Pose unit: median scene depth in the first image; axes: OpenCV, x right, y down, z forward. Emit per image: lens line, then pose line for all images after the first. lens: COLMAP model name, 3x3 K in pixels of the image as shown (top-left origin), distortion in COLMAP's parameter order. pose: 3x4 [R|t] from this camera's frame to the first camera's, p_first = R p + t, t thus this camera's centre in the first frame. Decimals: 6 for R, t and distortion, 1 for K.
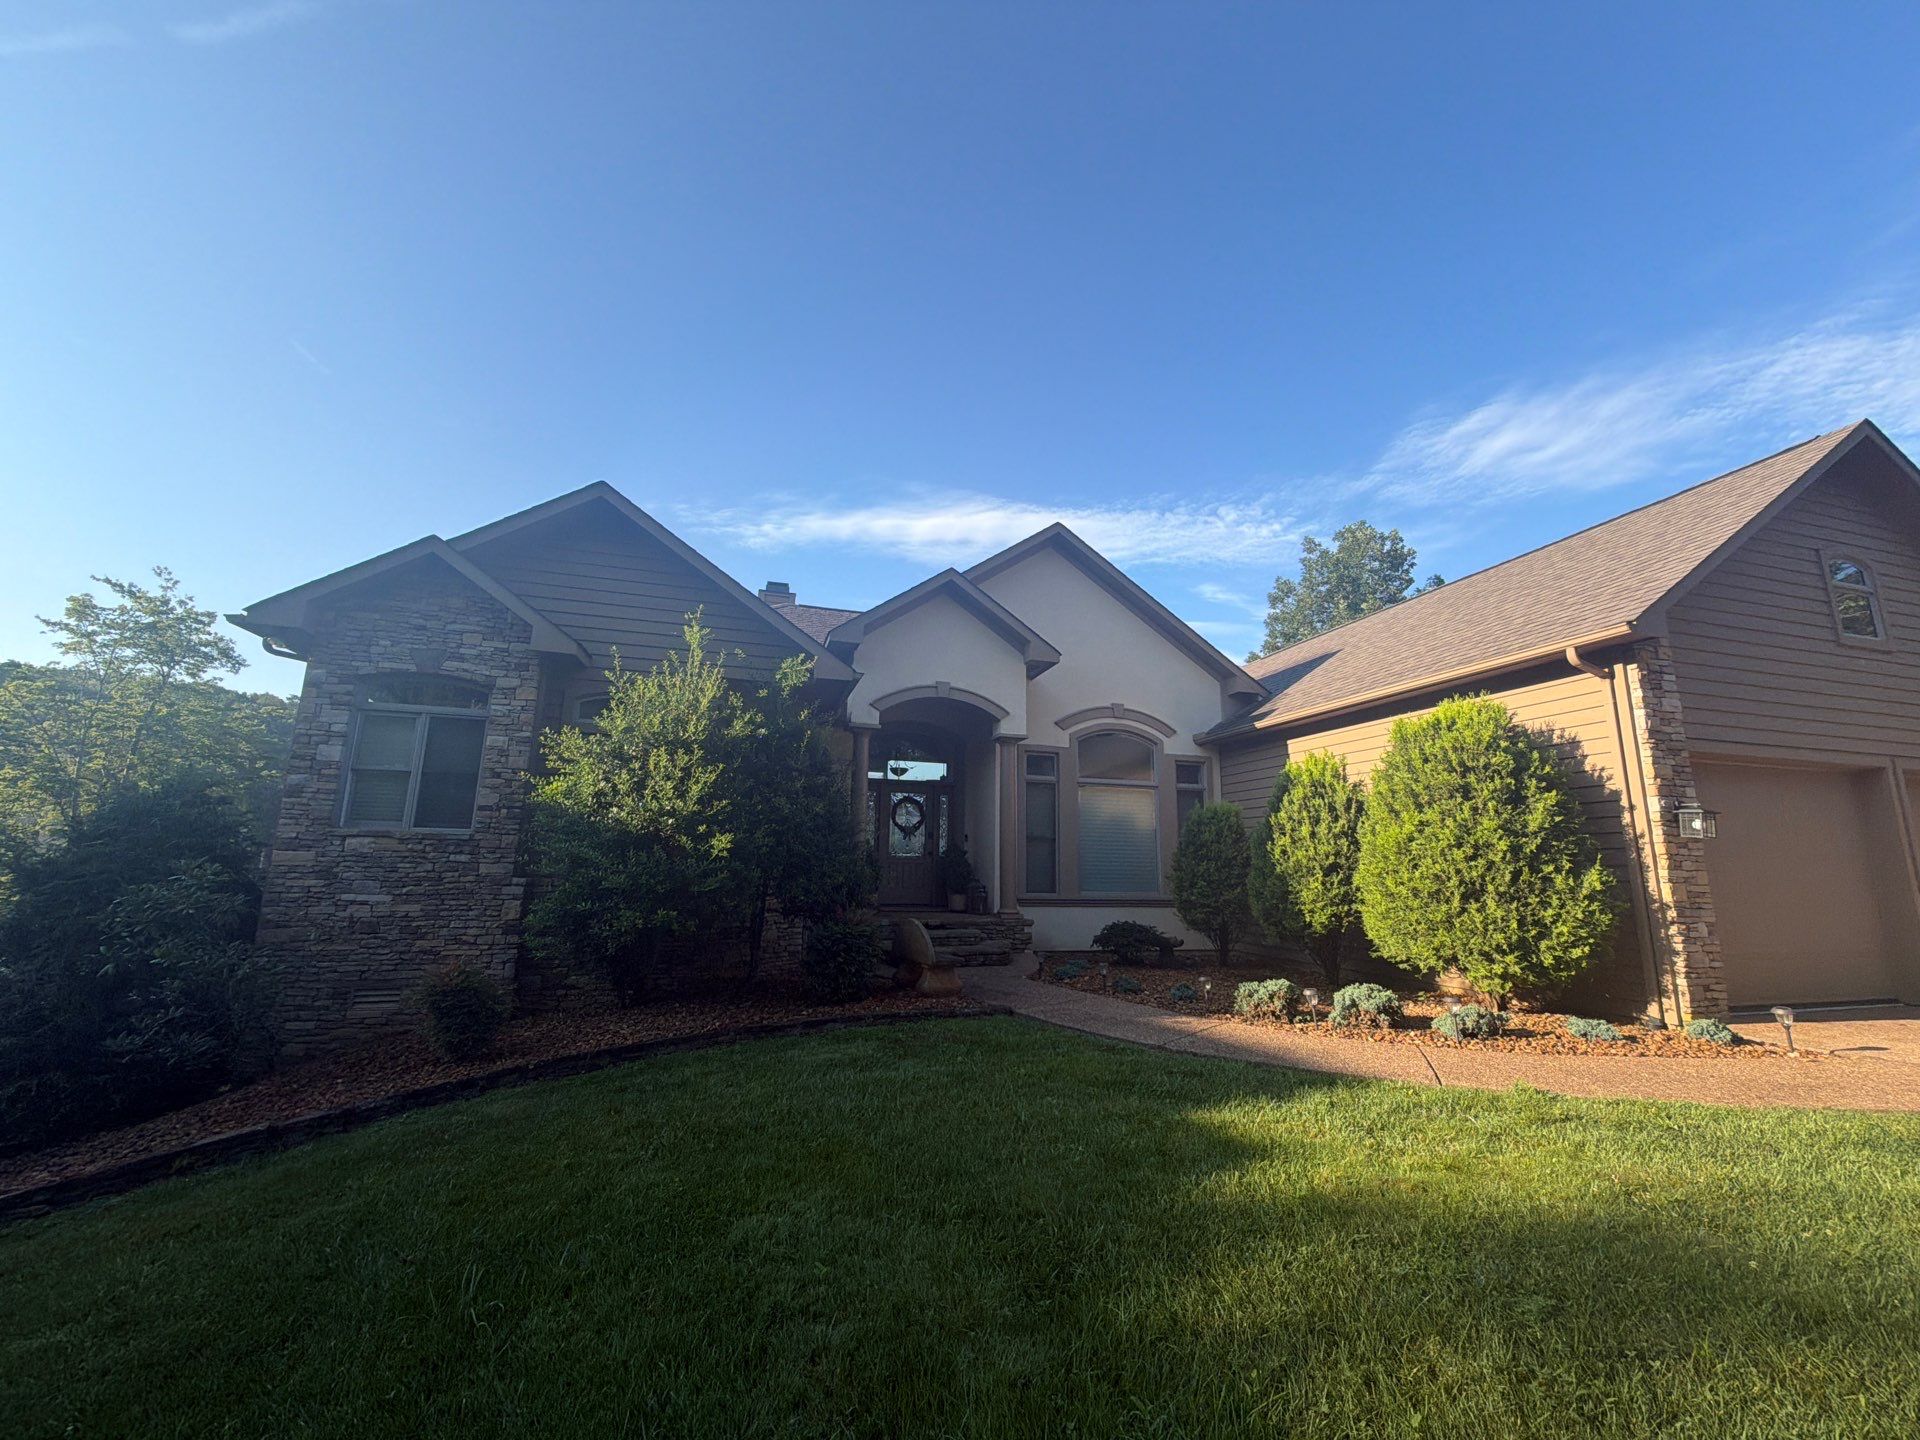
lens RADIAL K [[780.8, 0, 964.6], [0, 780.8, 718.2], [0, 0, 1]] dist [0.009550, -0.000199]
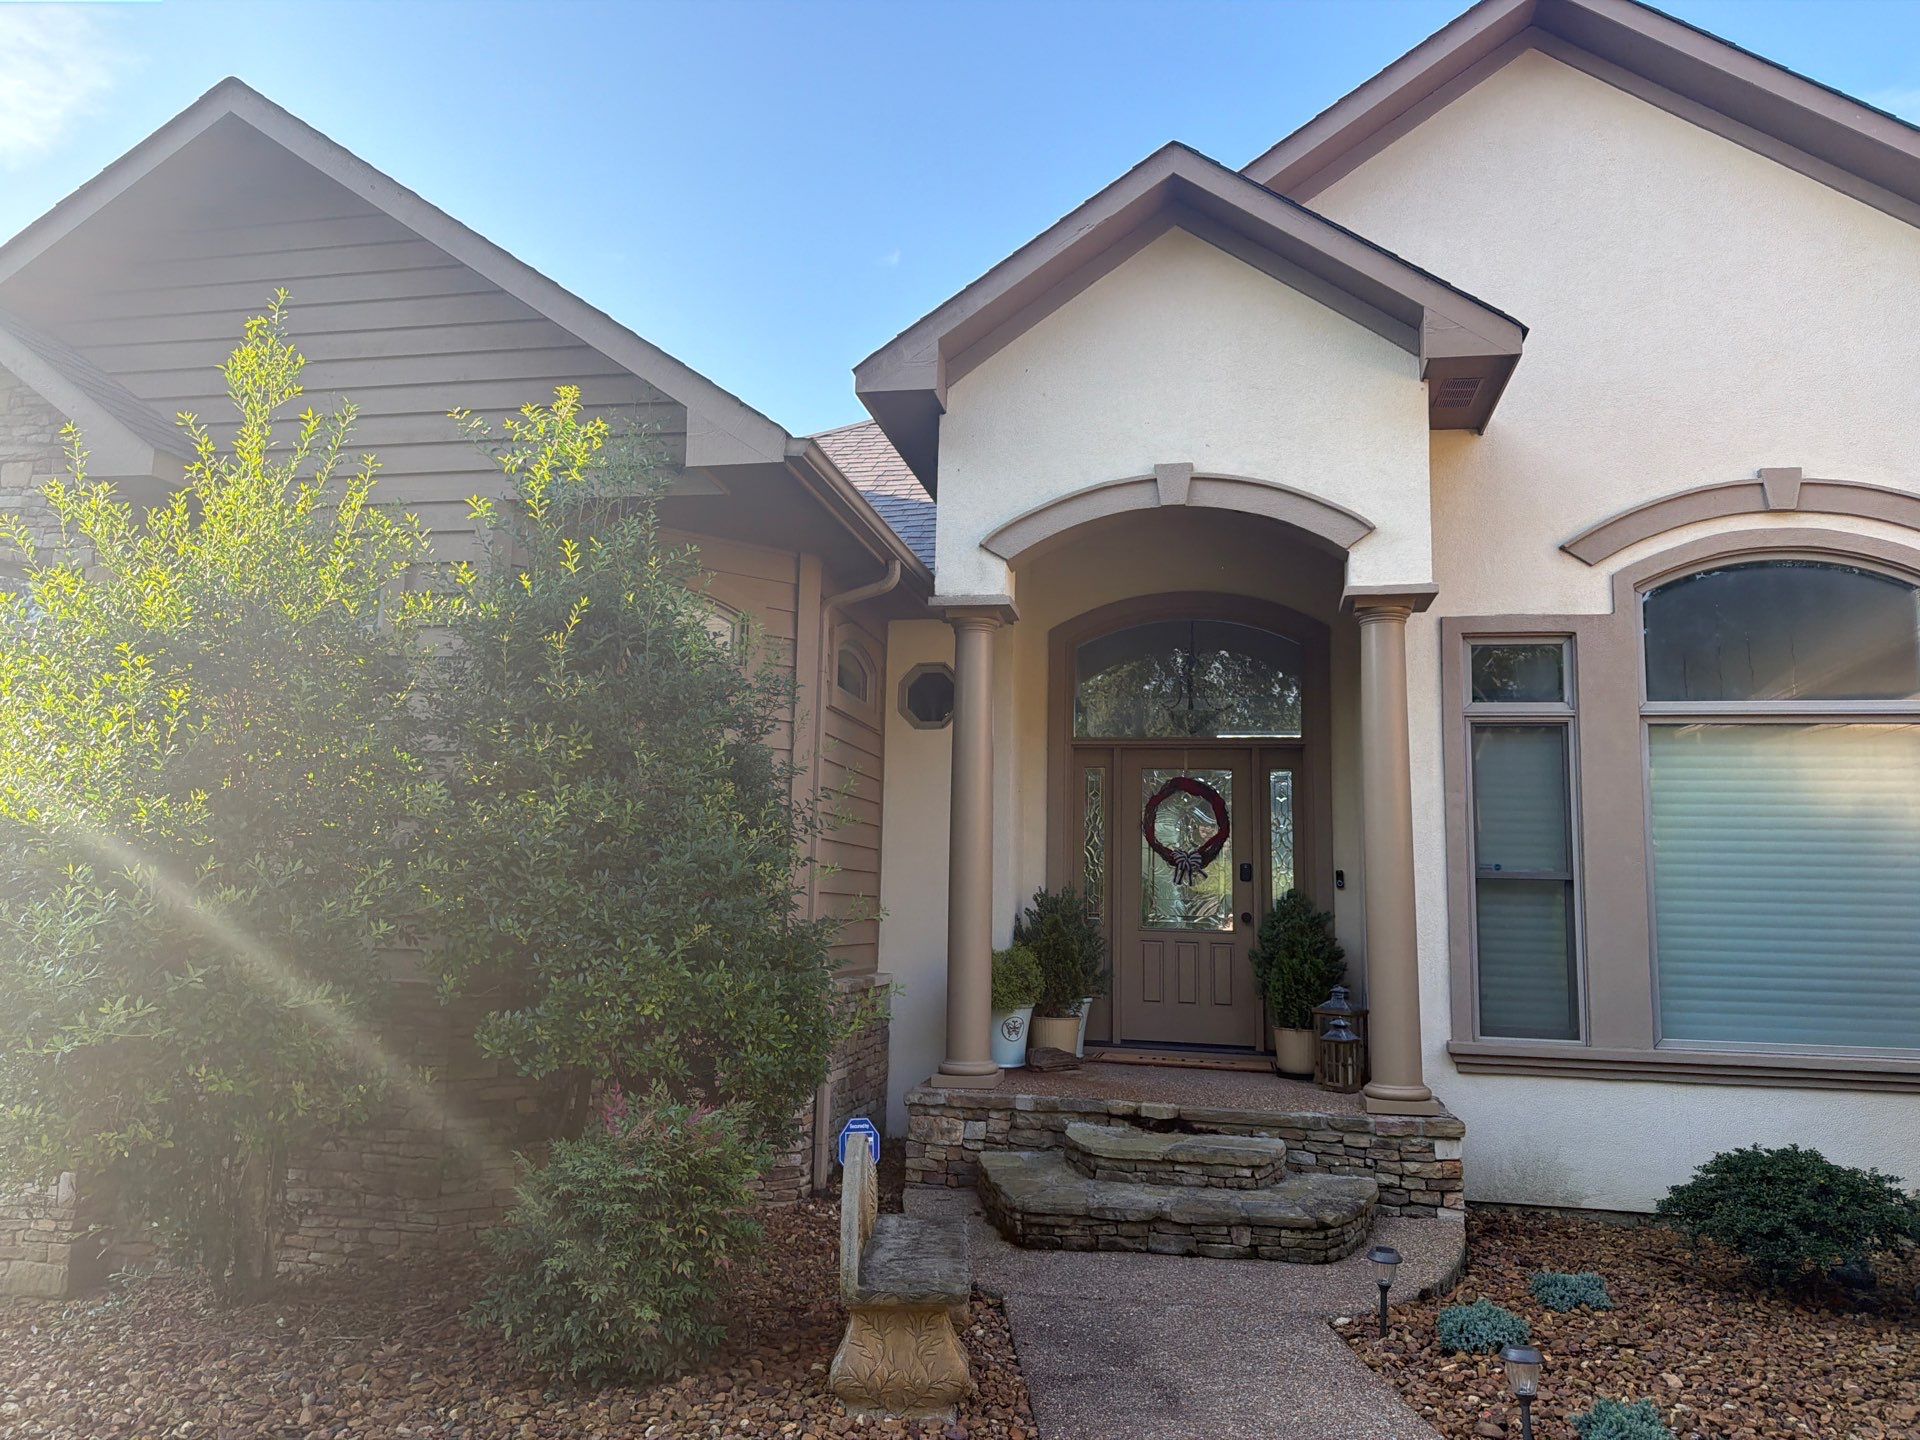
lens RADIAL K [[1378.1, 0, 959.4], [0, 1378.1, 724.1], [0, 0, 1]] dist [0.008353, -0.001134]
pose [[0.881298, -0.060322, -0.468696, 0.263659], [0.082702, 0.996200, 0.027294, 0.072367], [0.465268, -0.062816, 0.882938, 0.535800]]
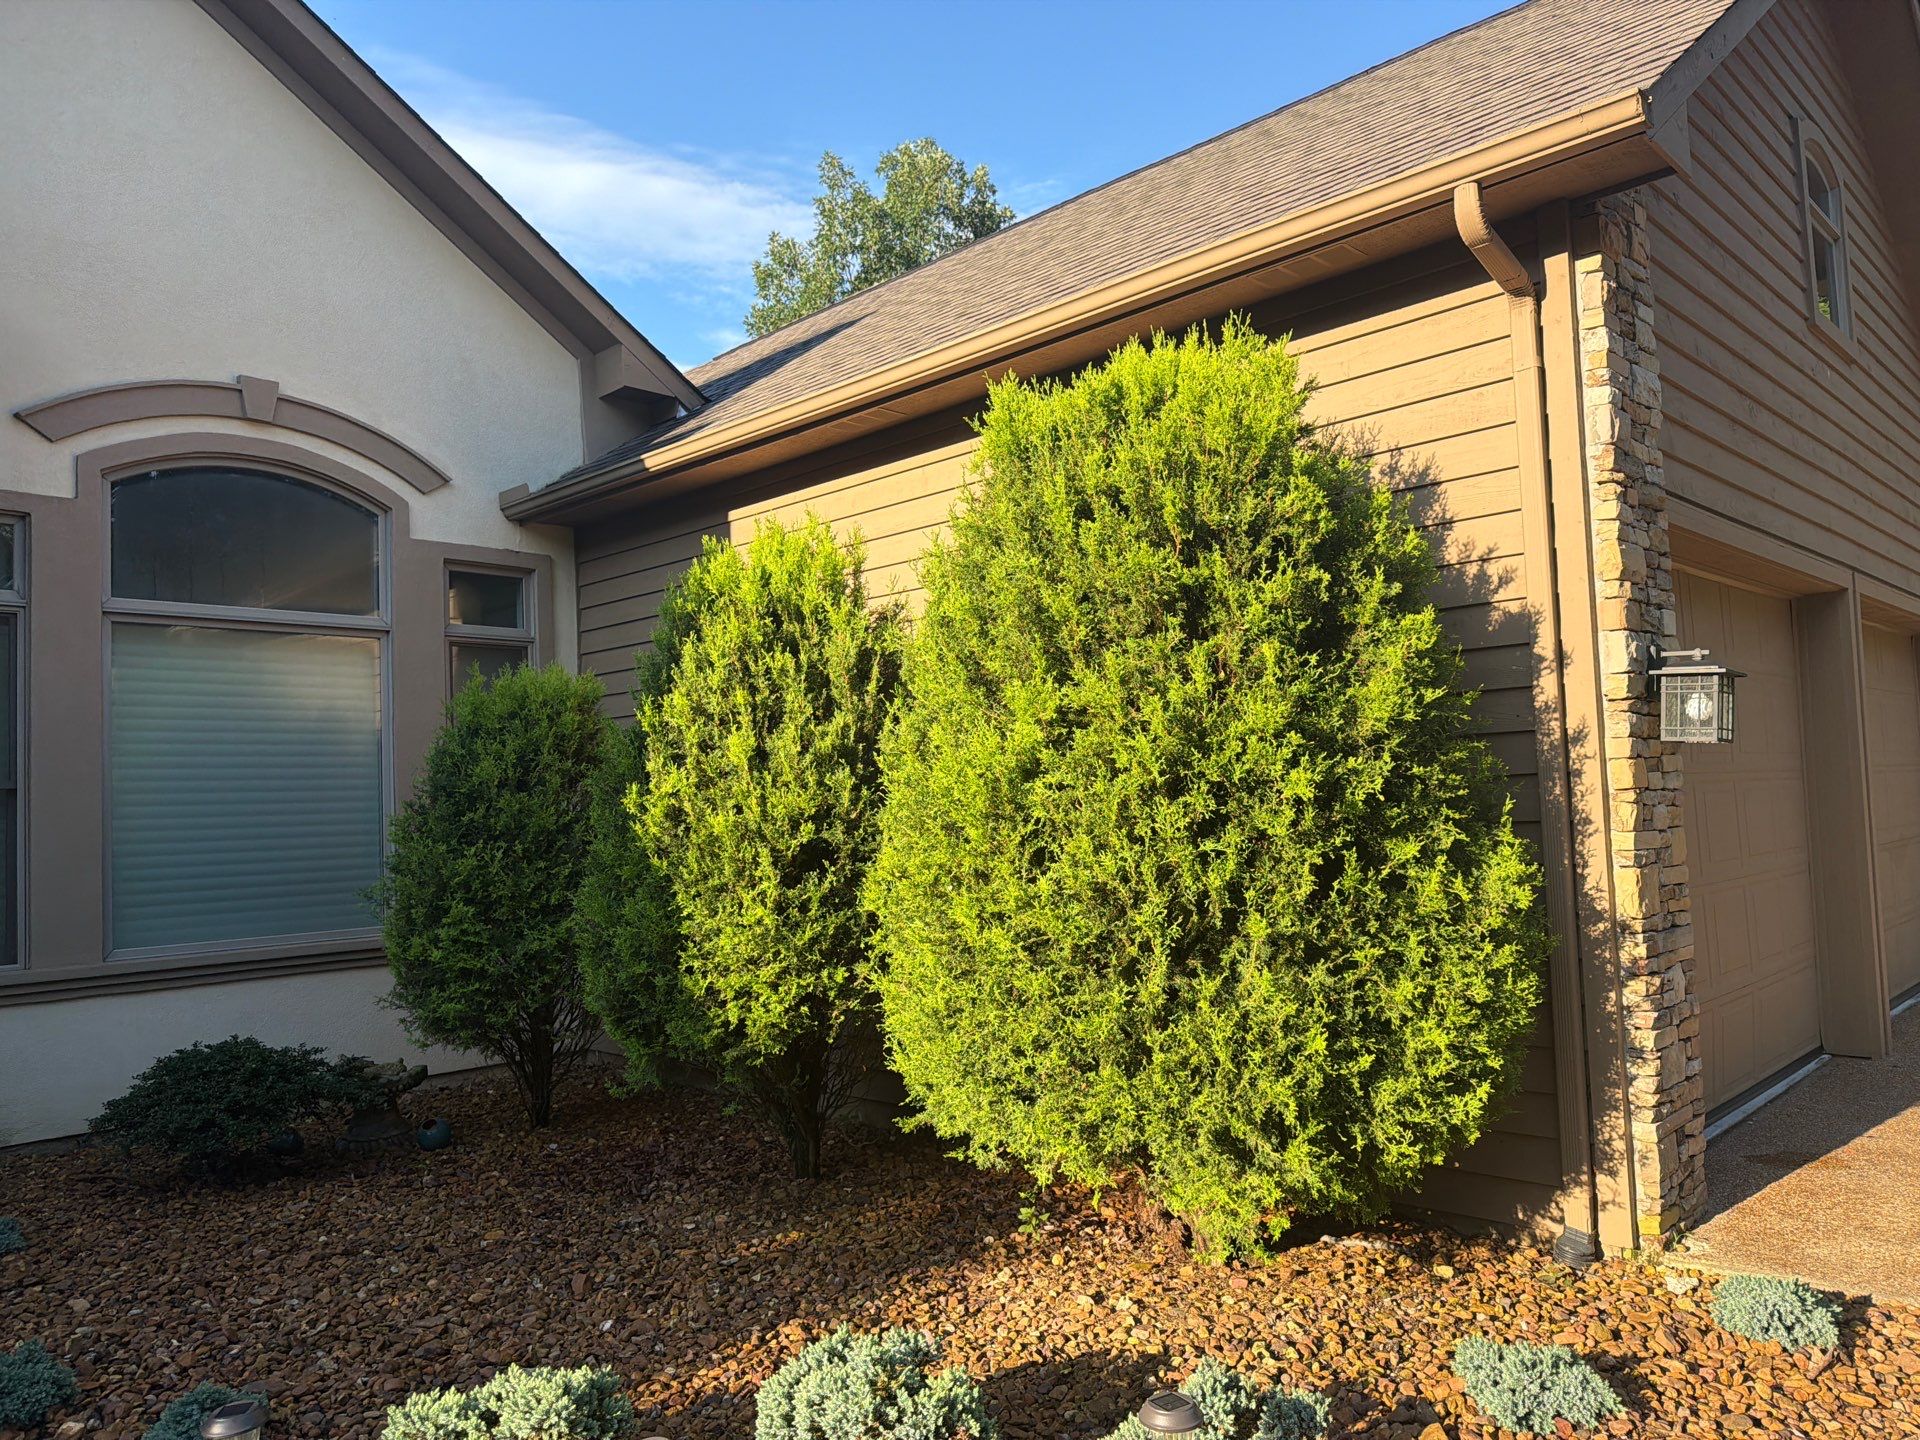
lens RADIAL K [[1378.1, 0, 957.7], [0, 1378.1, 729.4], [0, 0, 1]] dist [0.008353, -0.001134]
pose [[0.876811, -0.021814, 0.480339, 0.285791], [-0.042371, 0.991579, 0.122375, 0.073978], [-0.478964, -0.127652, 0.868504, 0.545371]]
